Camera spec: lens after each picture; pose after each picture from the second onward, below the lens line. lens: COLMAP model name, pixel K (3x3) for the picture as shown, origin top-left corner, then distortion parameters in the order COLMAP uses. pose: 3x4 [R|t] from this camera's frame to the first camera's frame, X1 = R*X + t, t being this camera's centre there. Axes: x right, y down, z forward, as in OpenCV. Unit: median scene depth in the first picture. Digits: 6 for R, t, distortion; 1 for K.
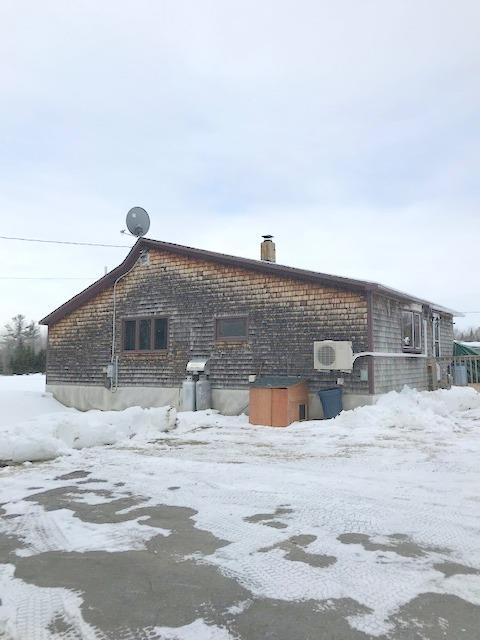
lens RADIAL K [[534.6, 0, 240.3], [0, 534.6, 320.0], [0, 0, 1]] dist [0.049677, 0.000846]
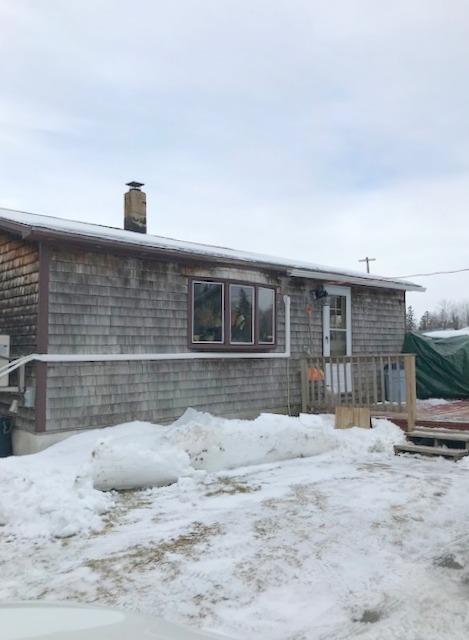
lens RADIAL K [[537.0, 0, 234.3], [0, 537.0, 319.3], [0, 0, 1]] dist [0.007641, -0.000466]
pose [[0.973841, -0.003667, -0.227200, 0.474877], [0.009891, 0.999606, 0.026262, 0.010527], [0.227014, -0.027823, 0.973494, 0.445359]]
